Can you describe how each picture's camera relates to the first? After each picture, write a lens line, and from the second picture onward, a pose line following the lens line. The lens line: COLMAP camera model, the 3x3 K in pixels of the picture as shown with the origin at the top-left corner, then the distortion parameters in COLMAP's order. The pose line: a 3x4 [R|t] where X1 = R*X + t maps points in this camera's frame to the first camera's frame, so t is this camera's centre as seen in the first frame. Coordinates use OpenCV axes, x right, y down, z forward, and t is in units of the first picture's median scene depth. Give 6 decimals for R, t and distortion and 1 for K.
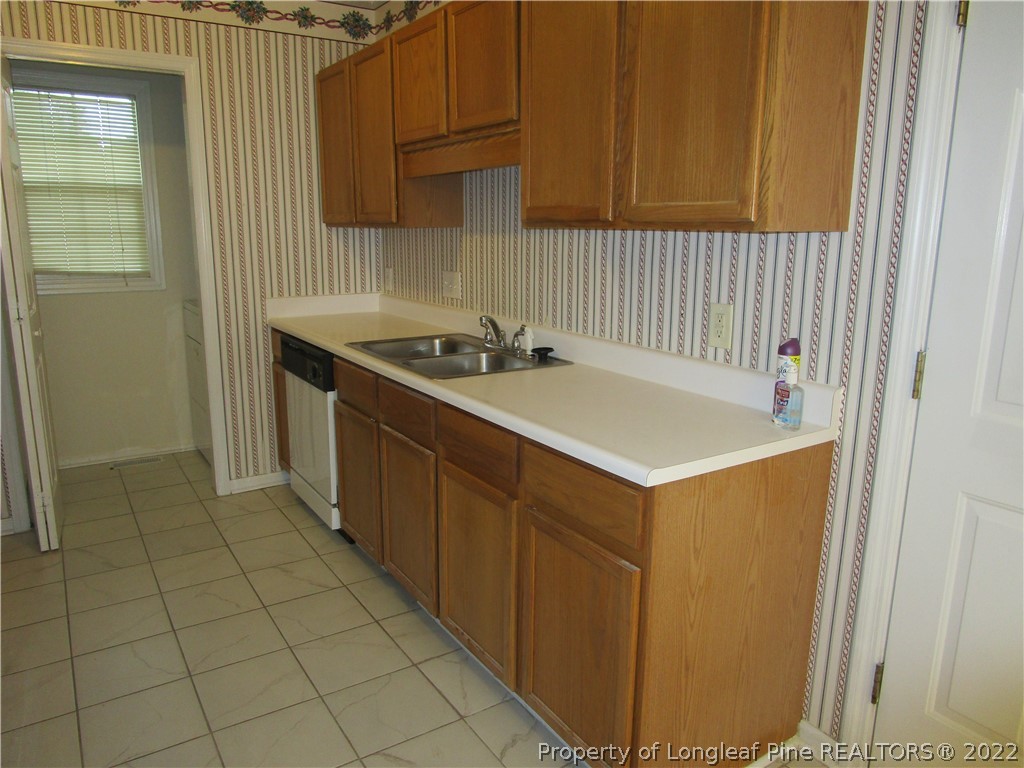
lens RADIAL K [[724.2, 0, 514.2], [0, 724.2, 383.3], [0, 0, 1]] dist [-0.035733, 0.005790]
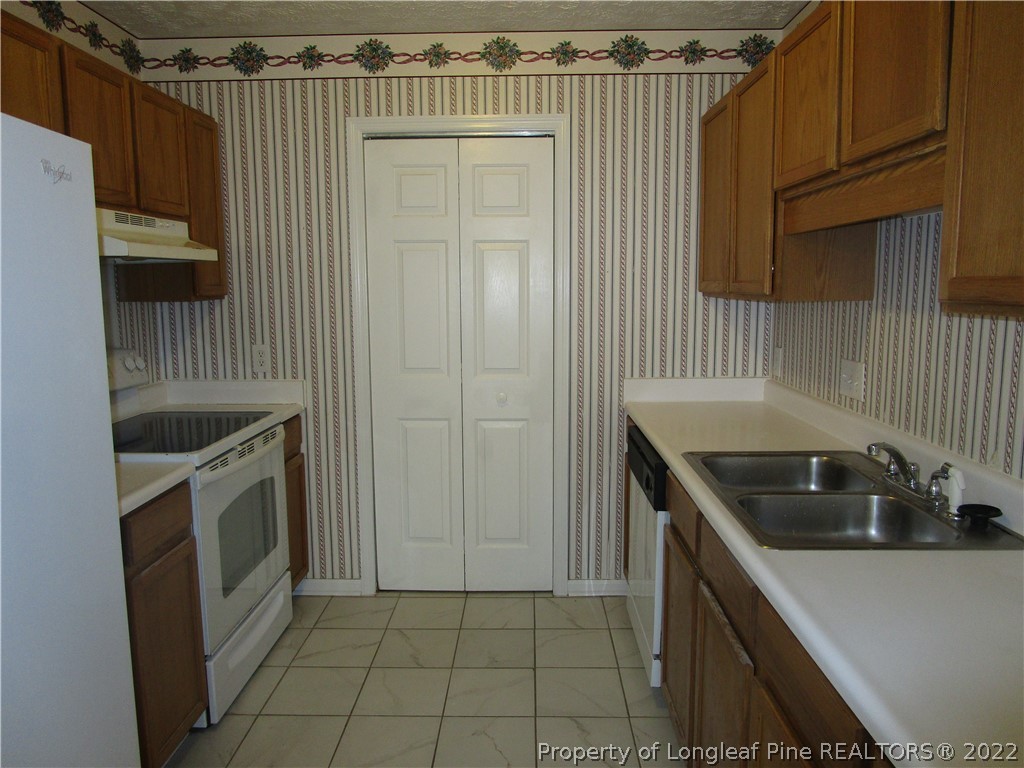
lens RADIAL K [[724.2, 0, 512.6], [0, 724.2, 384.0], [0, 0, 1]] dist [-0.035733, 0.005790]
pose [[0.822455, 0.065027, -0.565101, 0.039990], [-0.107620, 0.993290, -0.042332, -0.068920], [0.558557, 0.095632, 0.823935, 0.242193]]
